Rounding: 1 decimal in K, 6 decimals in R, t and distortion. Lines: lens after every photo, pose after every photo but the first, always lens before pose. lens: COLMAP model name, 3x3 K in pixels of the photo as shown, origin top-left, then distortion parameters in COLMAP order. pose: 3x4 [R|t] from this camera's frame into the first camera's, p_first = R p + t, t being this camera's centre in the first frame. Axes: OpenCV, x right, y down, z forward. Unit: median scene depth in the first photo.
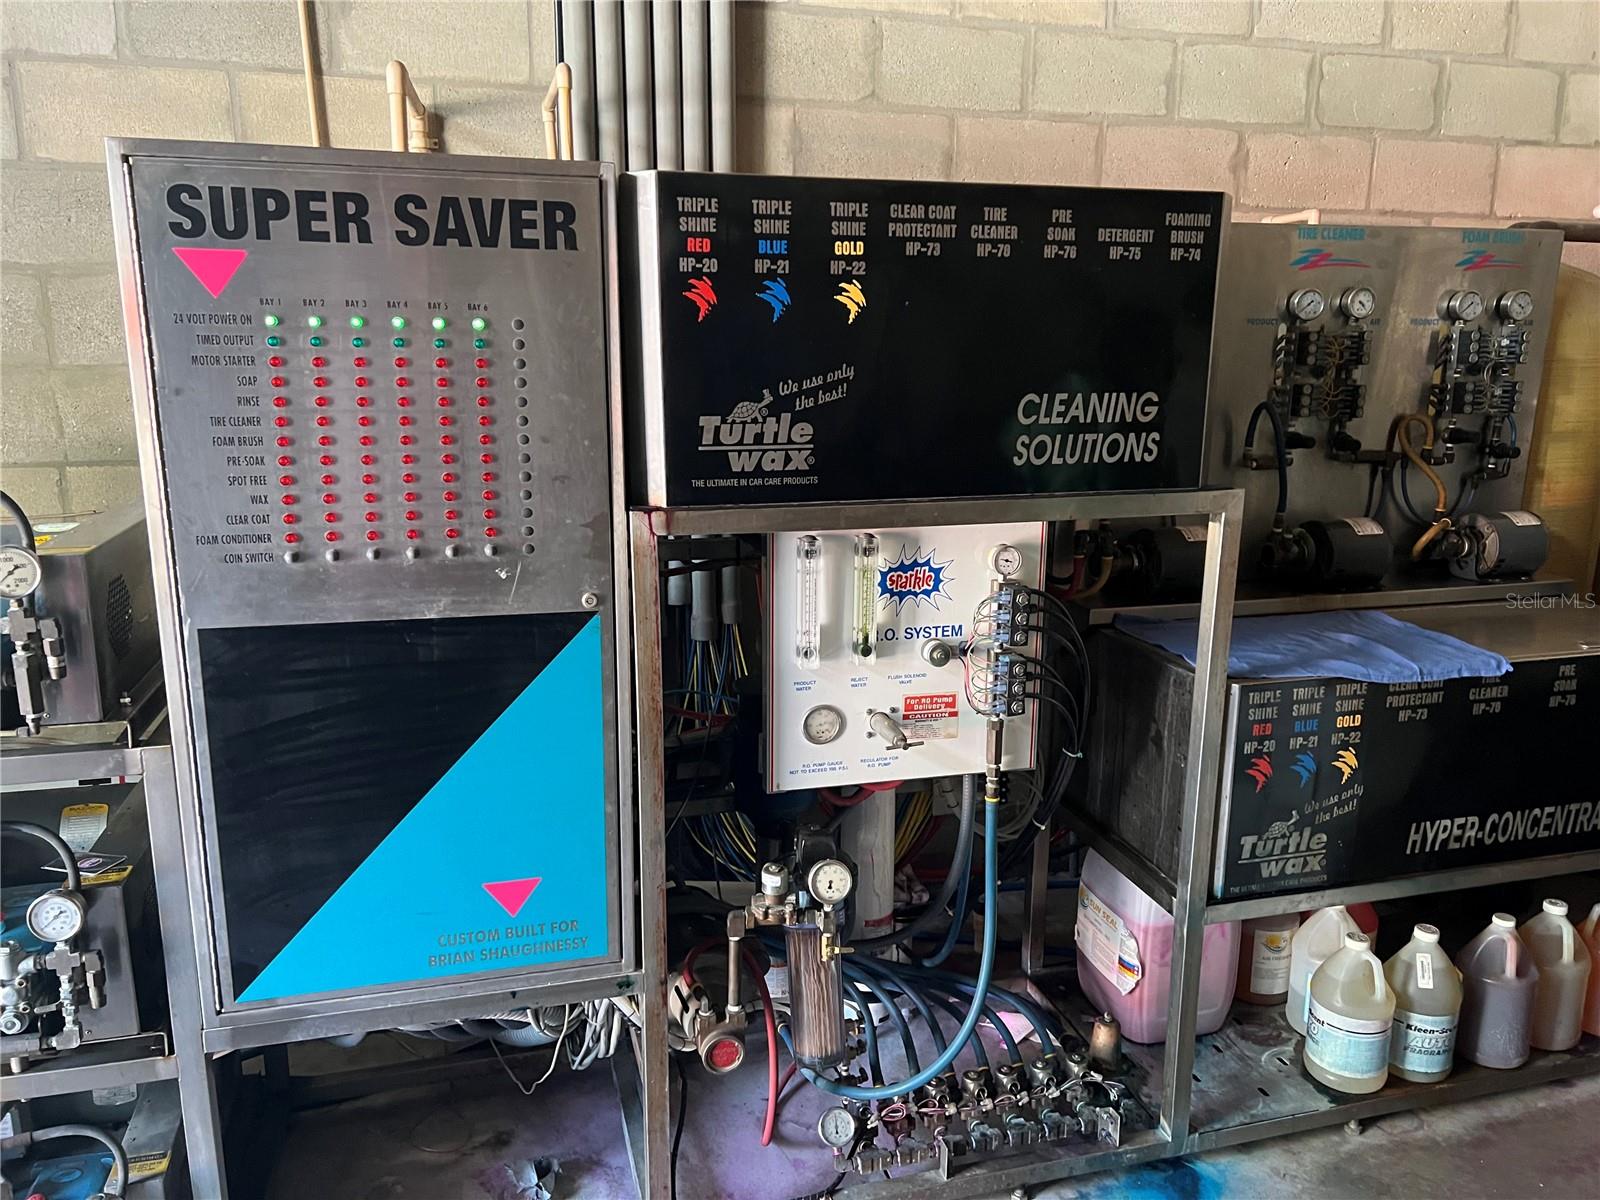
lens RADIAL K [[1211.4, 0, 799.4], [0, 1211.4, 603.6], [0, 0, 1]] dist [0.024876, -0.007413]
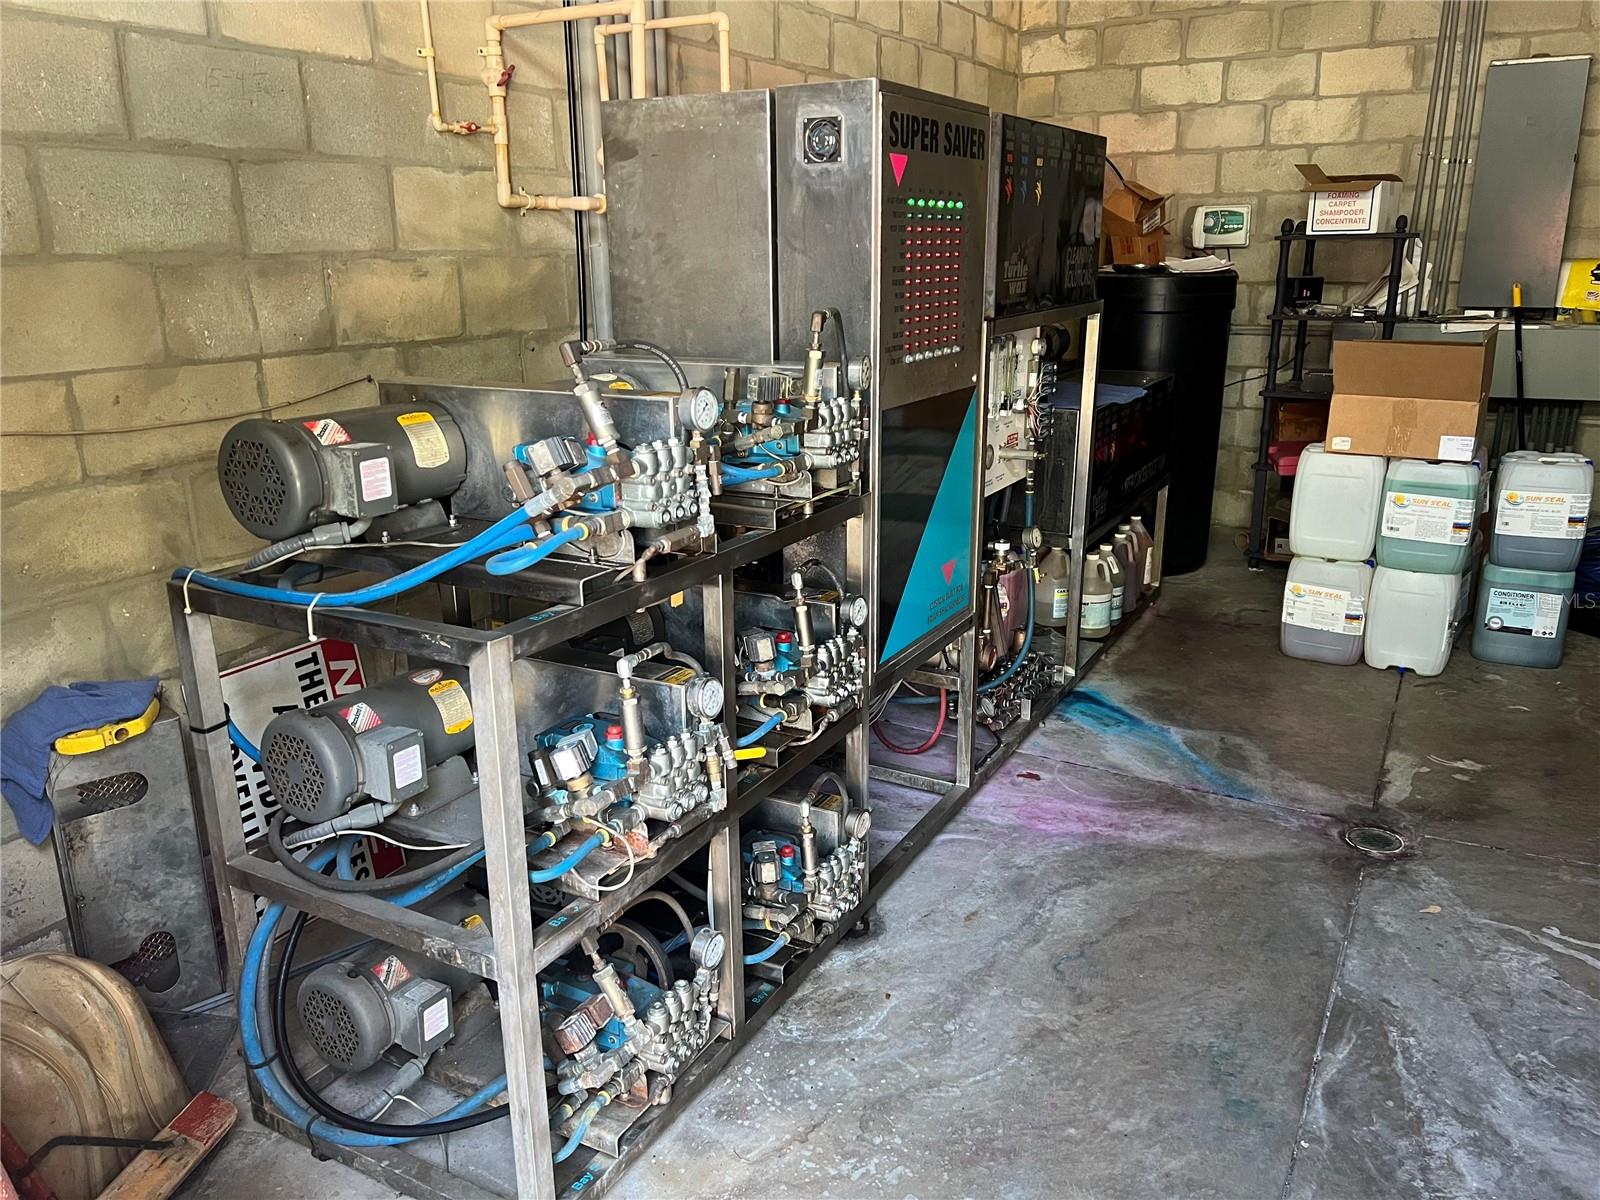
lens RADIAL K [[1211.4, 0, 803.0], [0, 1211.4, 599.9], [0, 0, 1]] dist [0.024876, -0.007413]
pose [[0.698612, -0.215783, 0.682187, -1.043518], [0.170728, 0.976173, 0.133935, 0.021476], [-0.694833, 0.022900, 0.718806, -0.008239]]
